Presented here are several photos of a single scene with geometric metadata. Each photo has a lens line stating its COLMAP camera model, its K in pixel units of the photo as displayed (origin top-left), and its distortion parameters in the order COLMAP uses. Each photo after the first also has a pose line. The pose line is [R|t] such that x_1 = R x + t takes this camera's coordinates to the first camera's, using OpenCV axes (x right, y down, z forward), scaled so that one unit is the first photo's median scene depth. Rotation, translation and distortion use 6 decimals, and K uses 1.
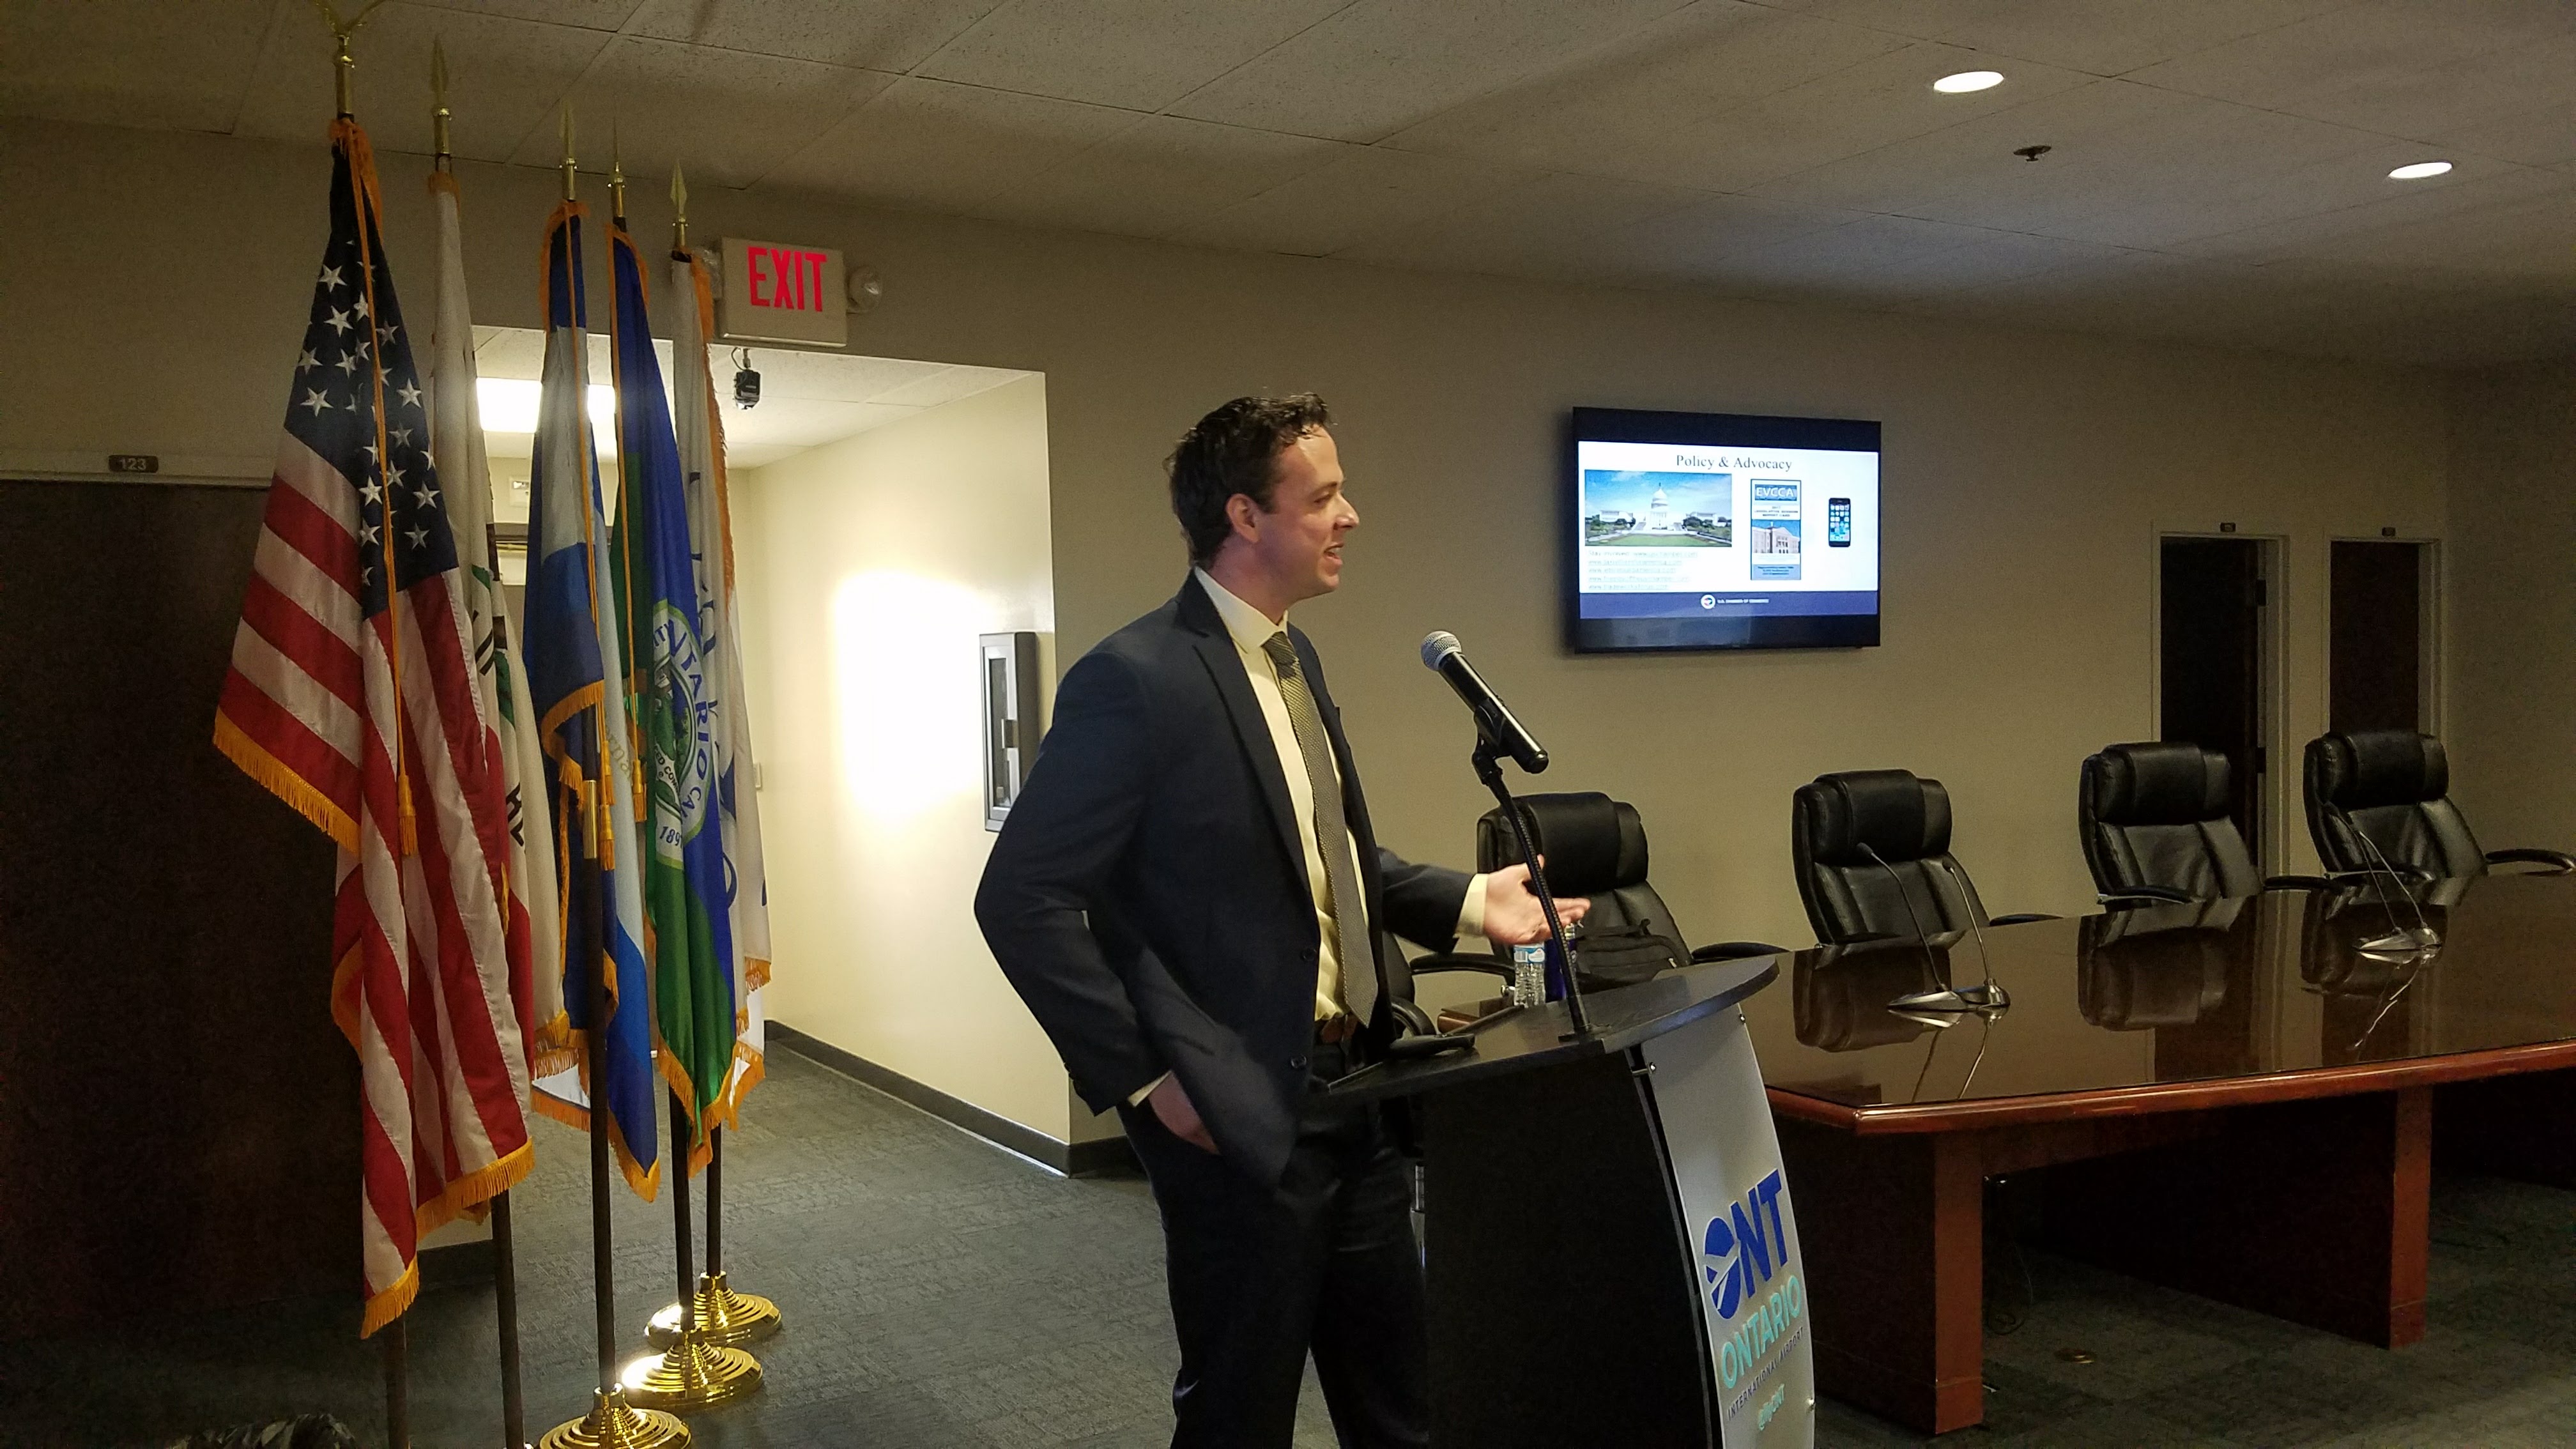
lens RADIAL K [[2073.1, 0, 1288.0], [0, 2073.1, 724.5], [0, 0, 1]] dist [0.164825, -0.153906]
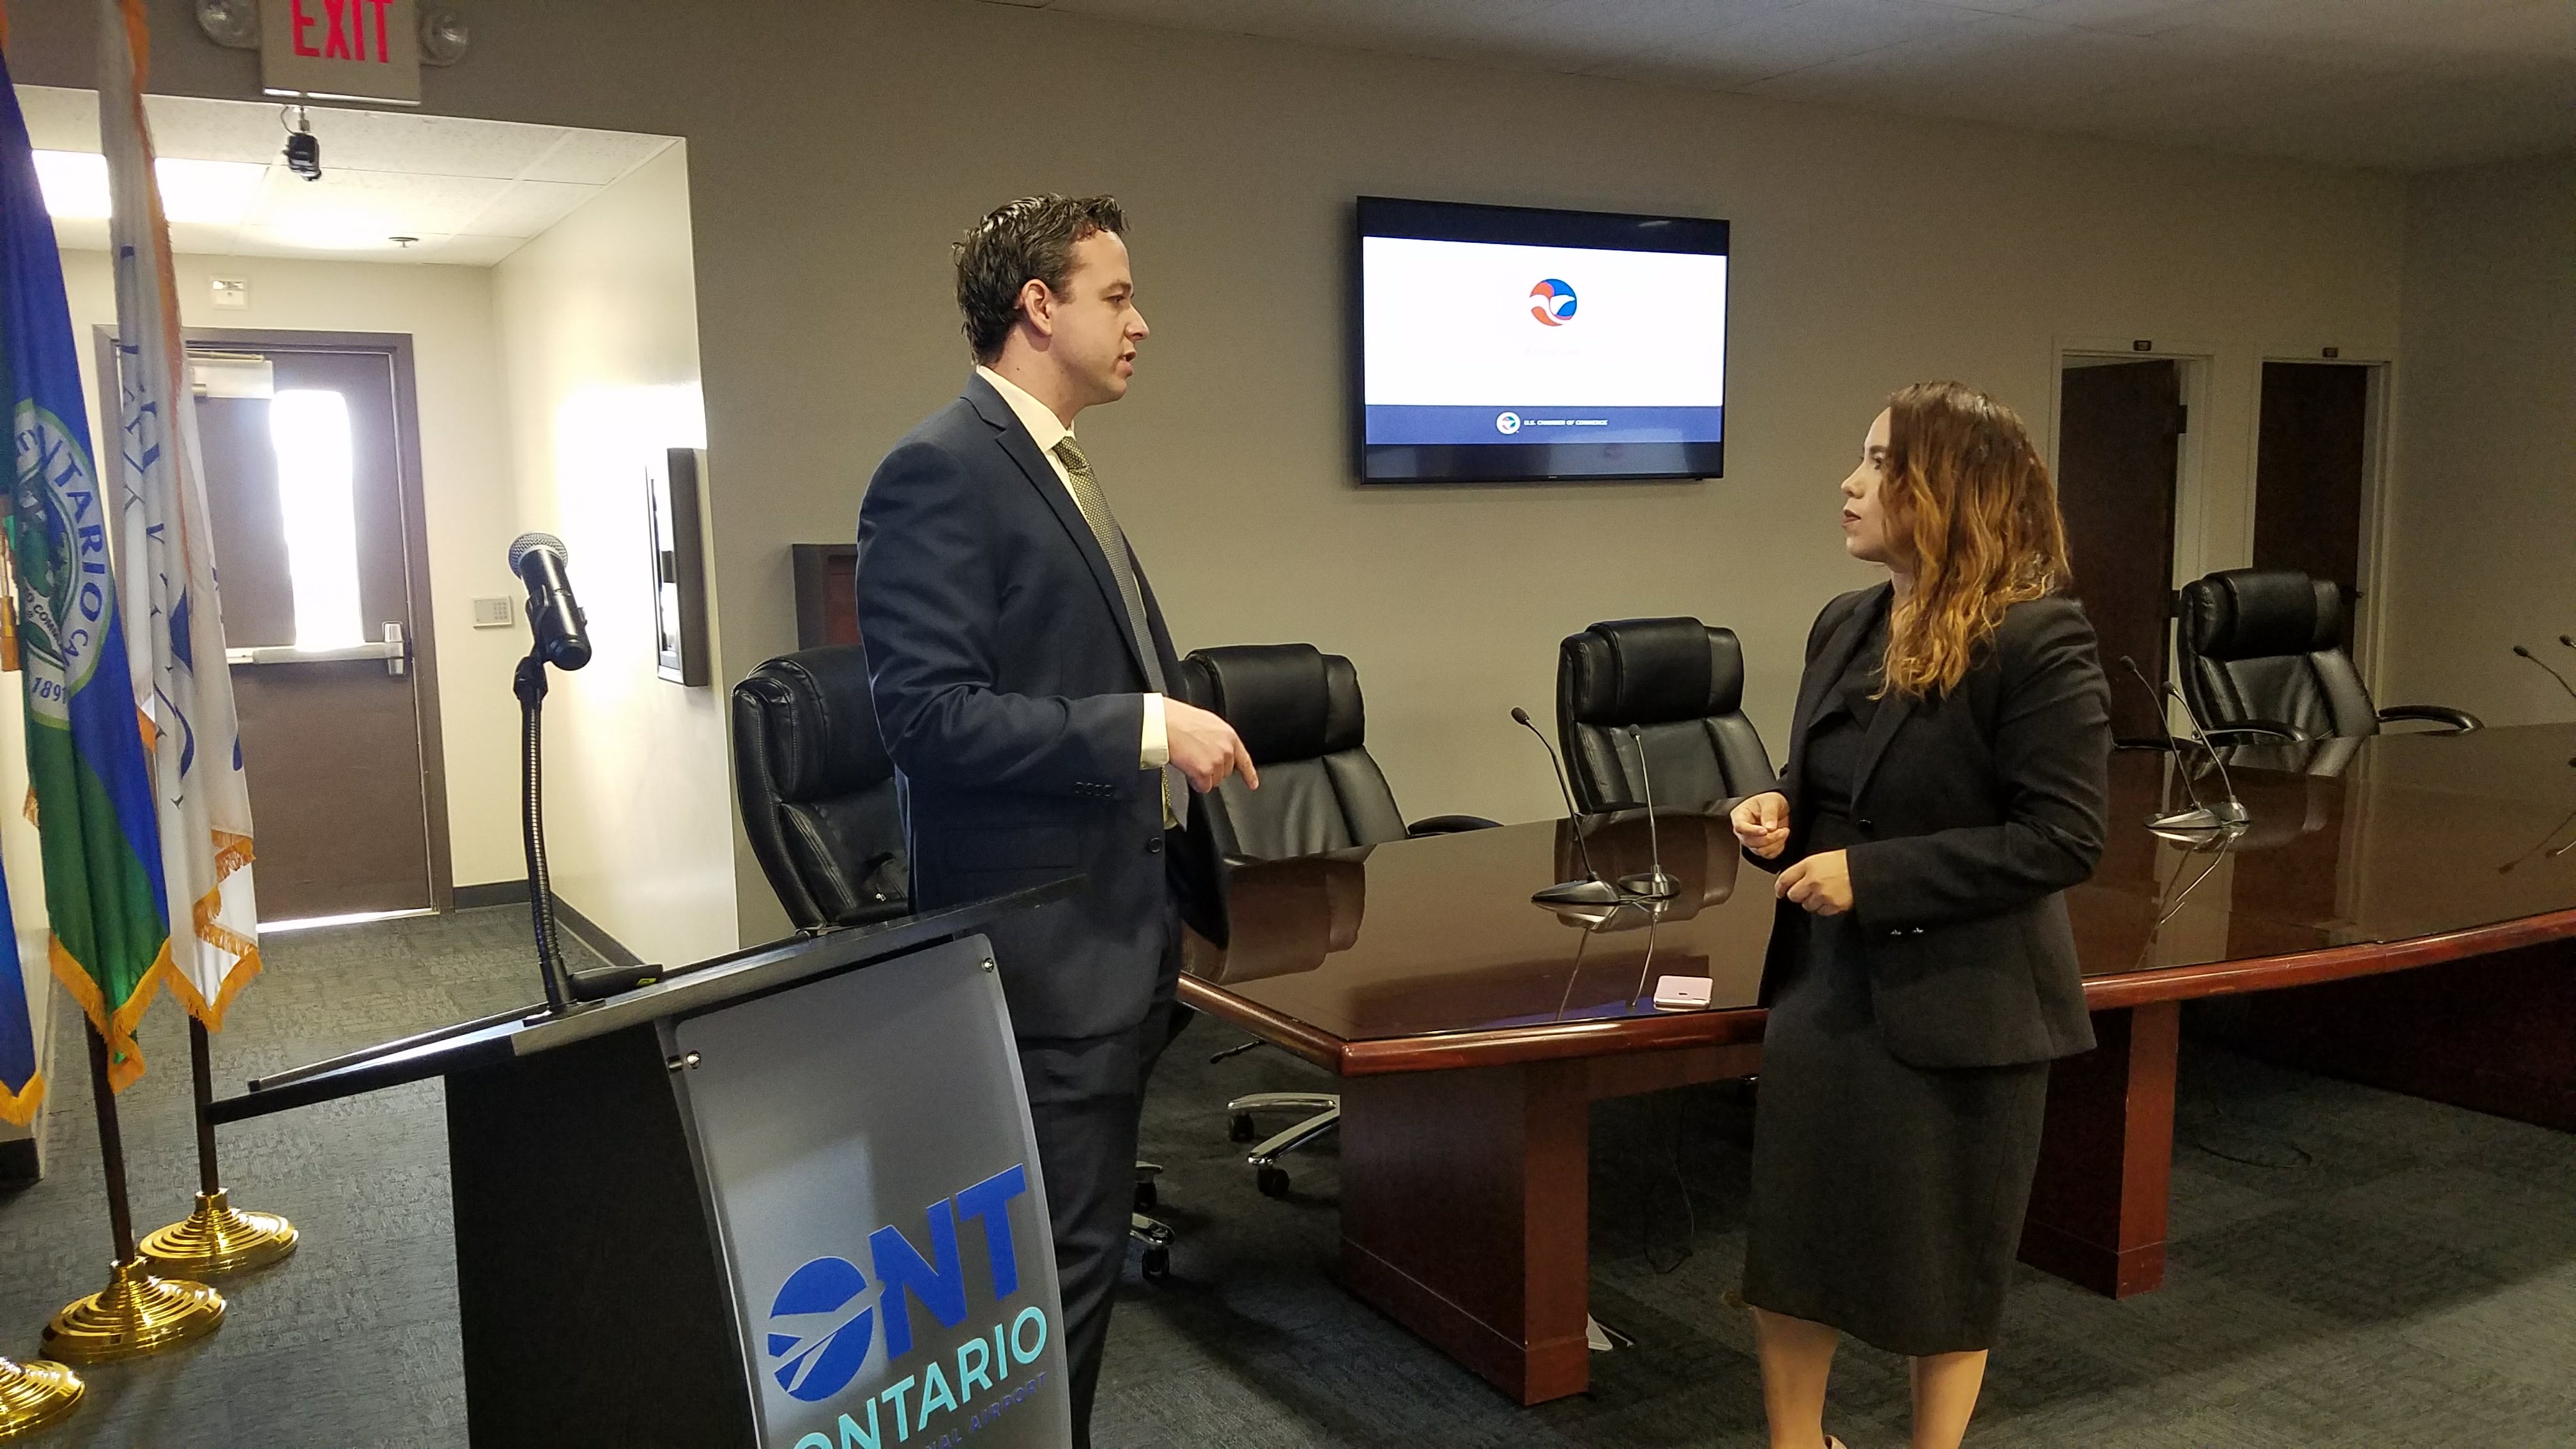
lens RADIAL K [[2088.1, 0, 1288.0], [0, 2088.1, 724.5], [0, 0, 1]] dist [0.093134, -0.078941]
pose [[0.999637, 0.010243, -0.024922, 0.148831], [-0.008196, 0.996690, 0.080887, -0.003131], [0.025668, -0.080653, 0.996412, 0.118052]]
